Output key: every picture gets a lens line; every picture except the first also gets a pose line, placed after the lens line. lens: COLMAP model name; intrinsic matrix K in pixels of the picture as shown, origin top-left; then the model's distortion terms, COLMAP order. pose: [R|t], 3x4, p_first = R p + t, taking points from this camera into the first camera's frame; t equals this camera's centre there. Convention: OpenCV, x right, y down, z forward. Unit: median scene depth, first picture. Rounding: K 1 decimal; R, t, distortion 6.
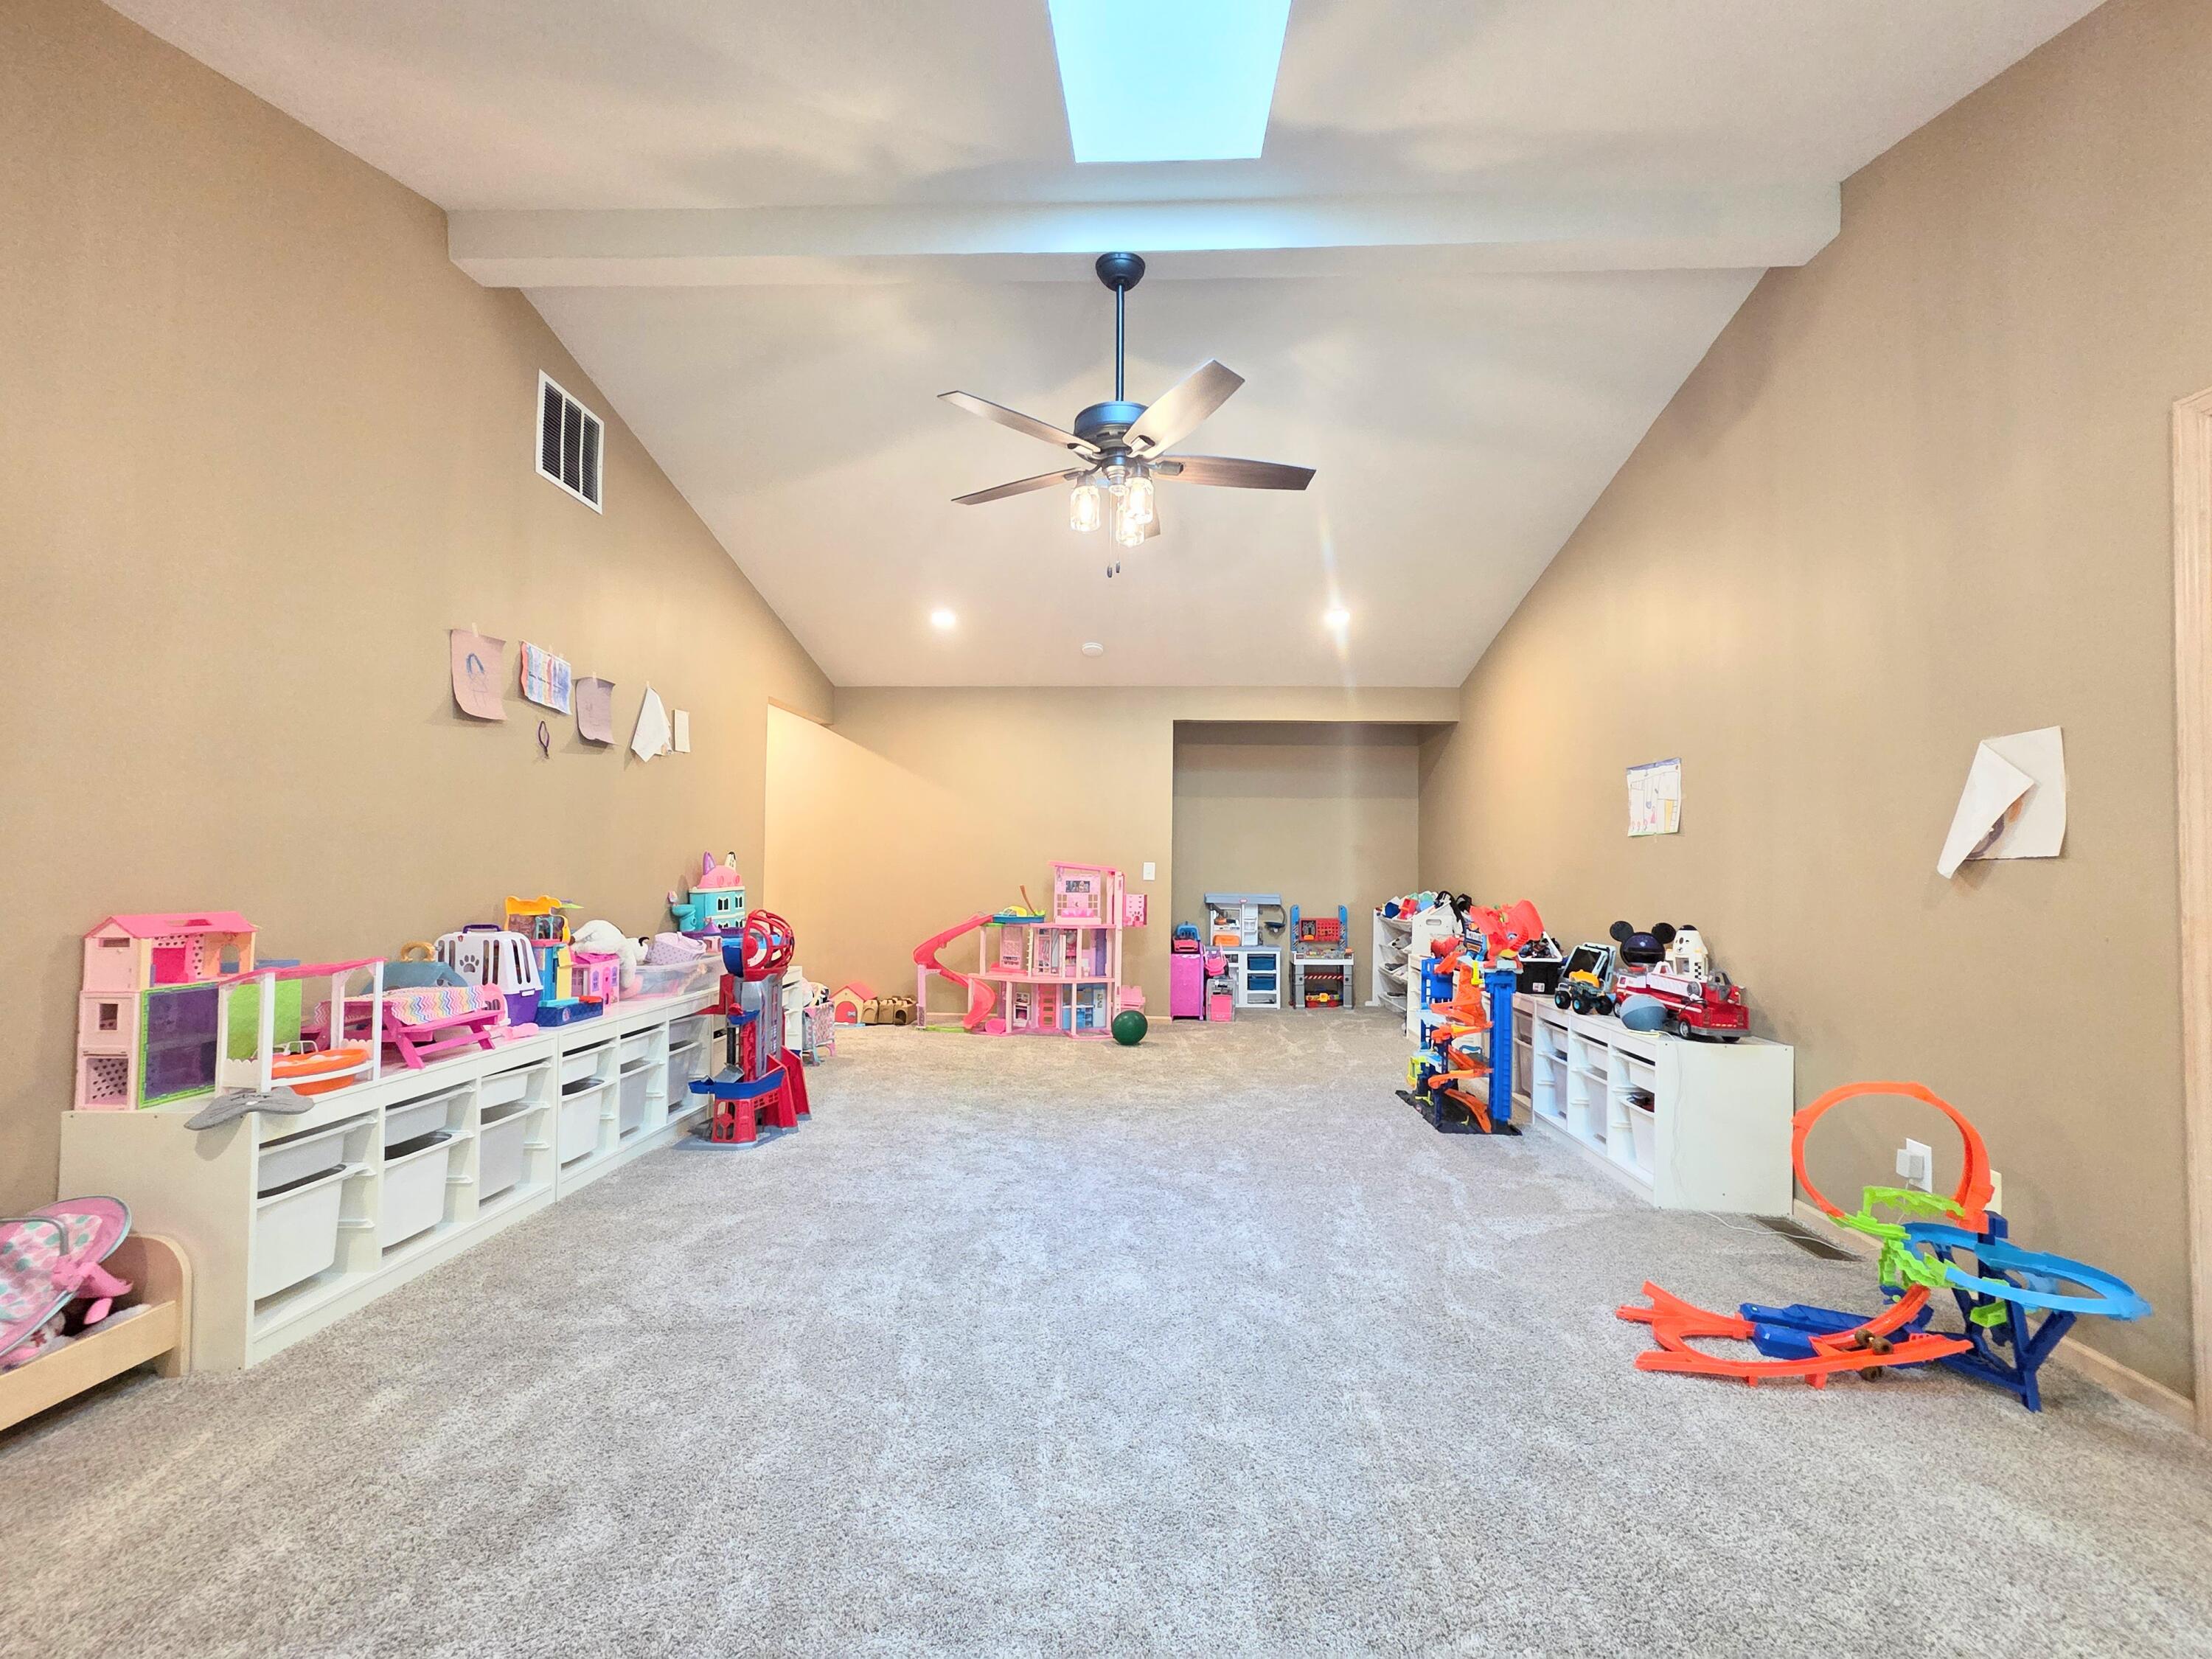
lens RADIAL K [[902.8, 0, 1127.3], [0, 902.8, 839.9], [0, 0, 1]] dist [0.006081, -0.000170]
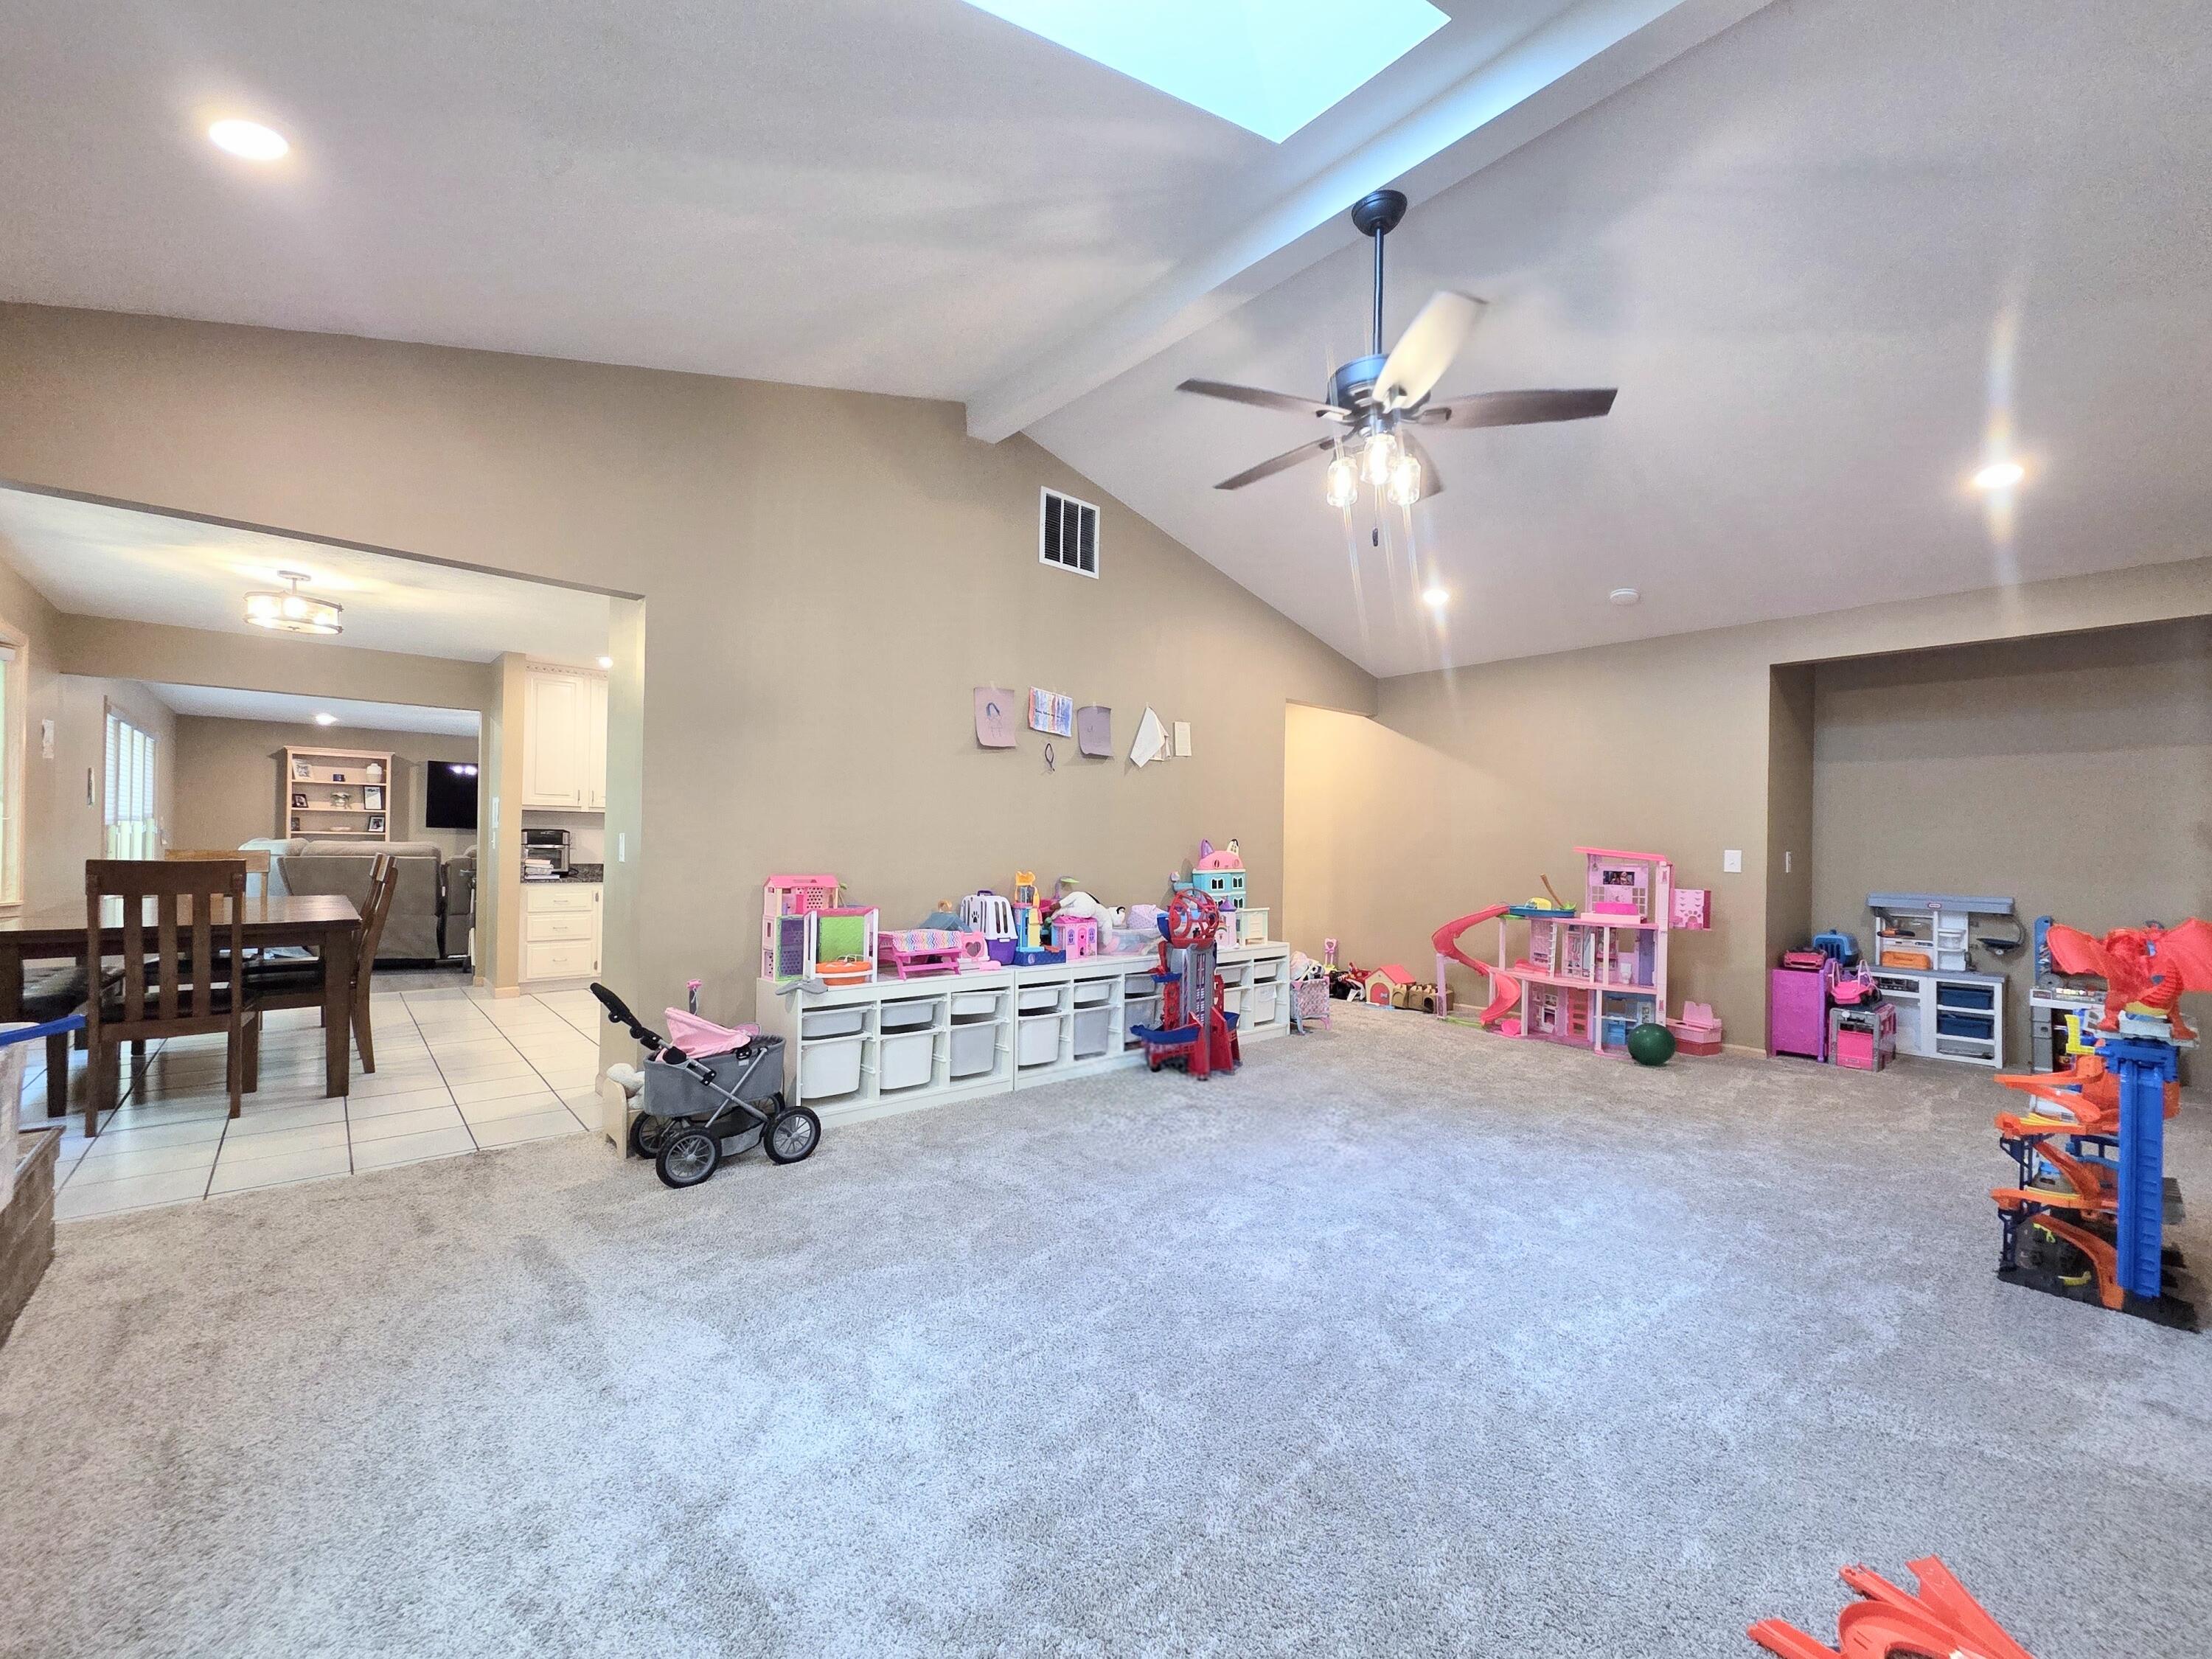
lens RADIAL K [[902.8, 0, 1127.3], [0, 902.8, 839.9], [0, 0, 1]] dist [0.006081, -0.000170]
pose [[0.698732, -0.002720, -0.715378, 0.388326], [0.014406, 0.999843, 0.010270, 0.000766], [0.715238, -0.017482, 0.698662, 0.126631]]
